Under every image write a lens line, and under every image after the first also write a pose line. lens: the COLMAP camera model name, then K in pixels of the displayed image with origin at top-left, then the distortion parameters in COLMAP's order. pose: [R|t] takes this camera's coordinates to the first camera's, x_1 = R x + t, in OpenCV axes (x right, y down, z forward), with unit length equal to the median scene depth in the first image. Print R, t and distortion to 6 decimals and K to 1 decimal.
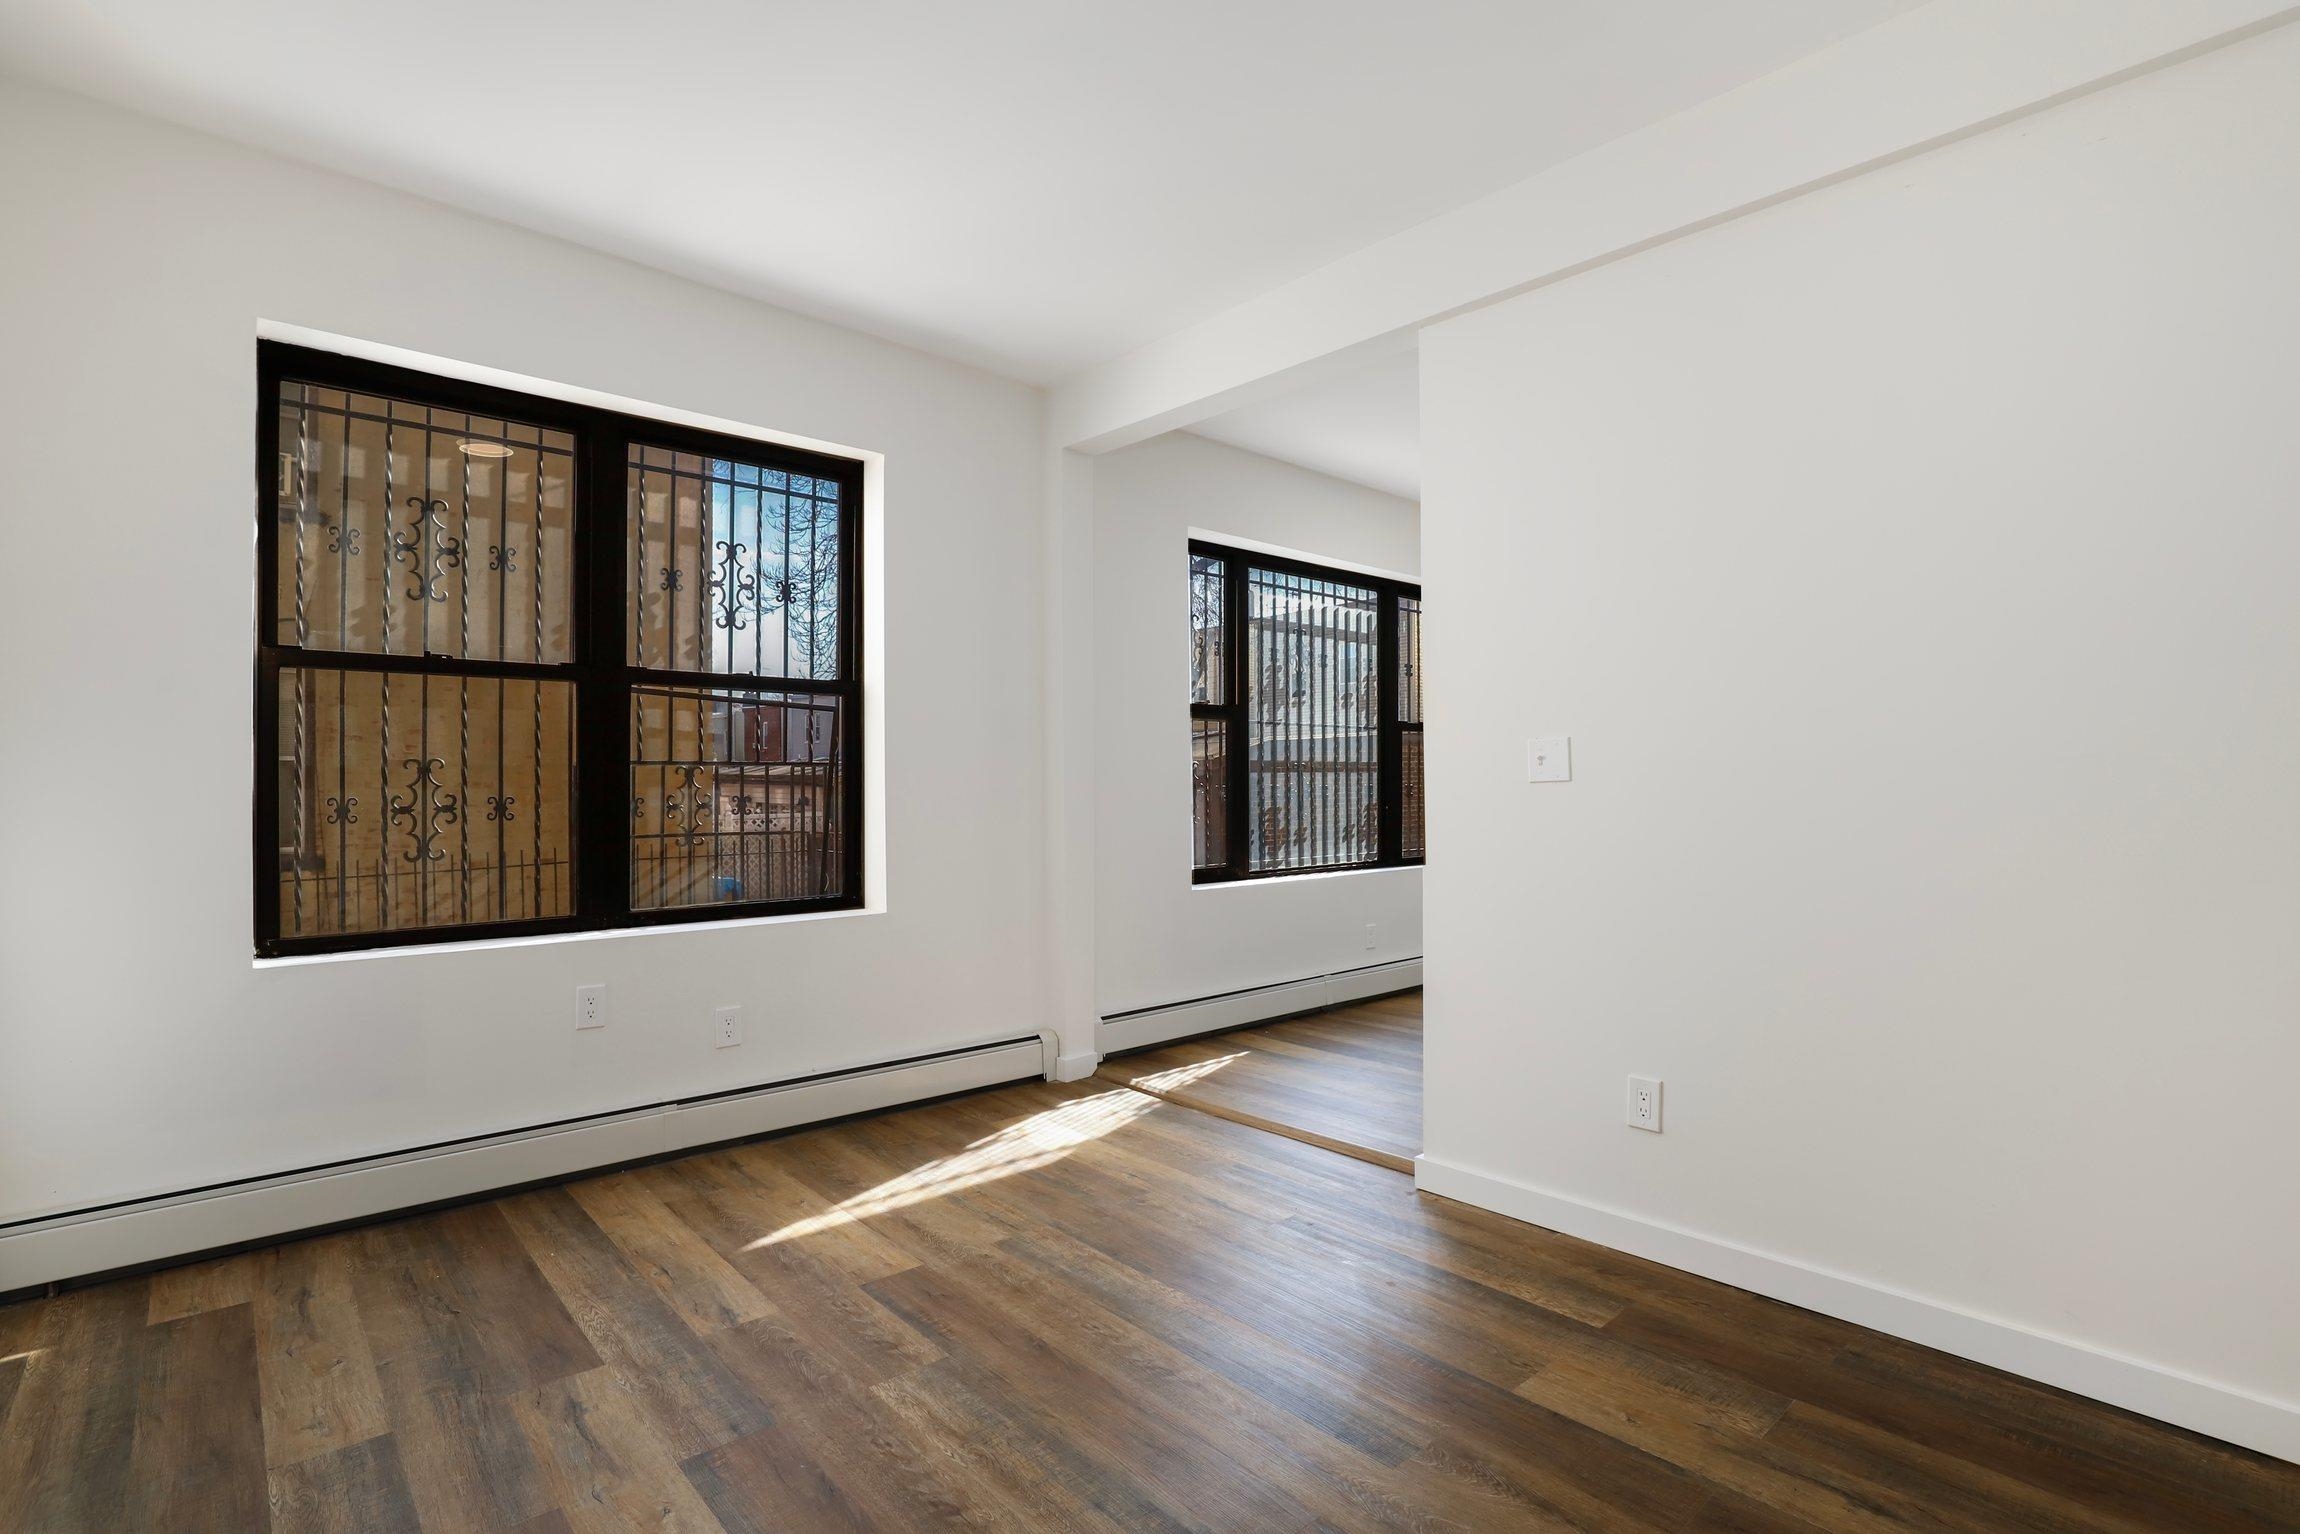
lens RADIAL K [[1072.1, 0, 1150.0], [0, 1072.1, 767.0], [0, 0, 1]] dist [-0.004962, -0.000475]
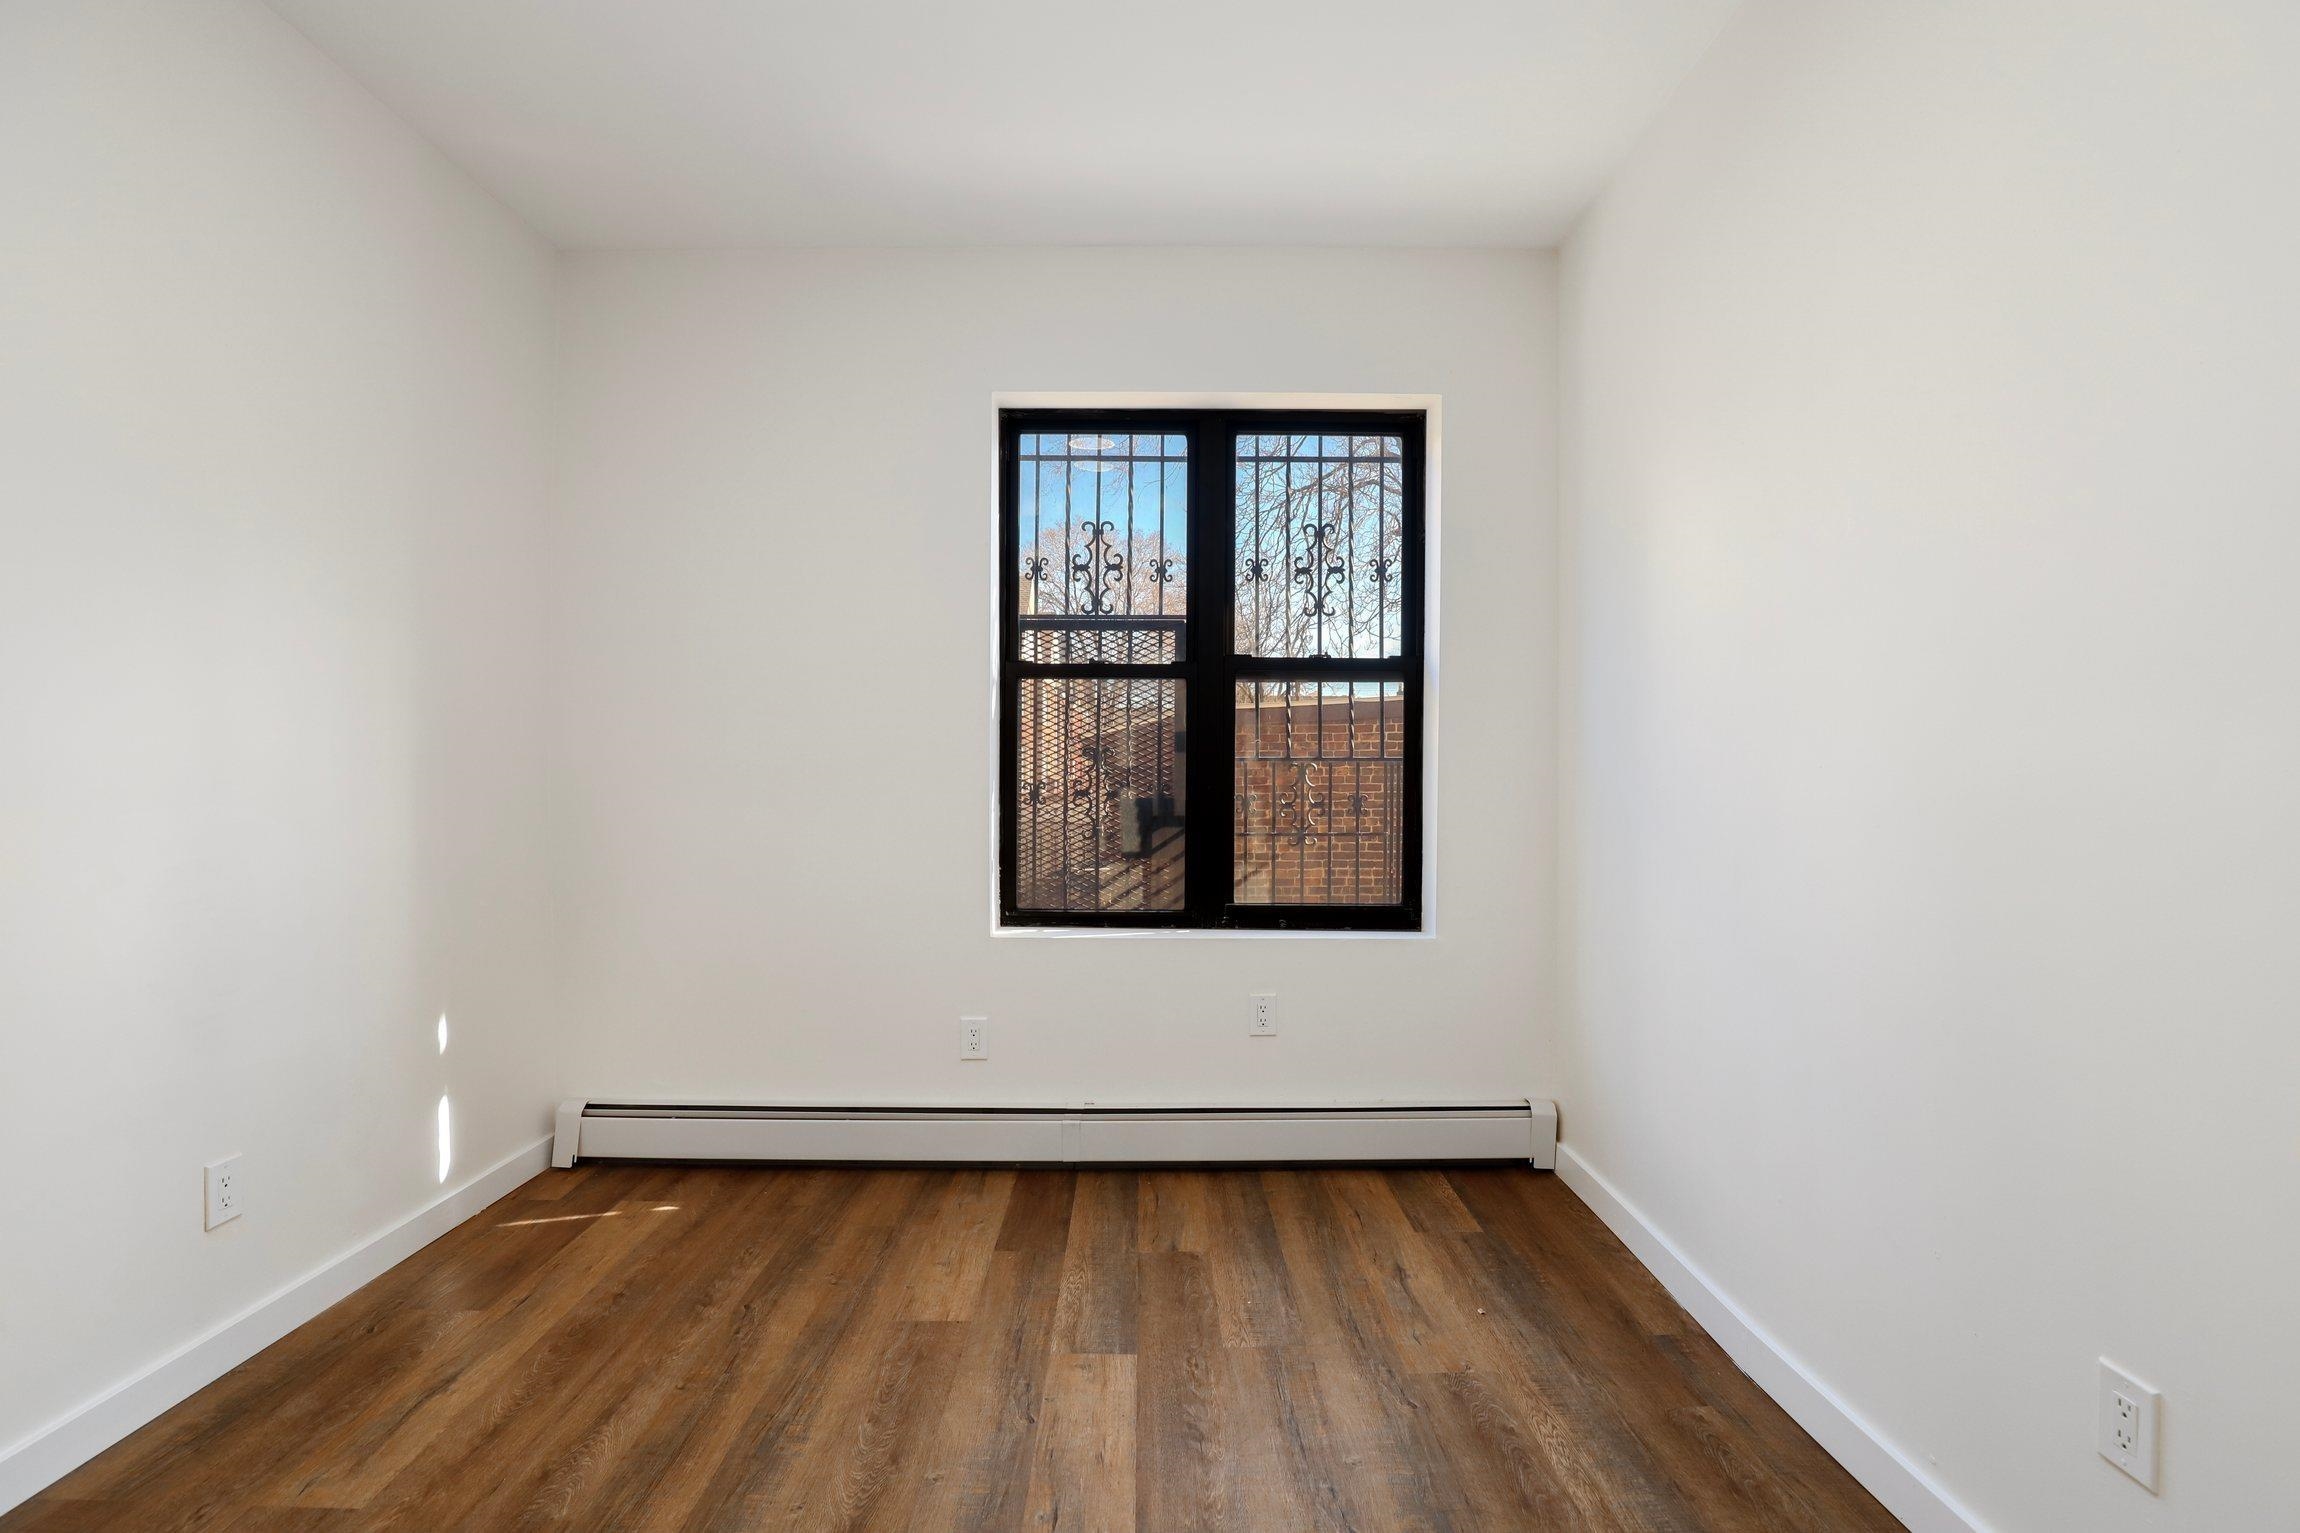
lens RADIAL K [[1155.2, 0, 1144.1], [0, 1155.2, 756.6], [0, 0, 1]] dist [-0.001164, -0.000168]
pose [[0.746172, -0.013209, -0.665623, 0.174698], [0.009746, 0.999913, -0.008918, 0.002772], [0.665682, 0.000168, 0.746235, 0.156548]]
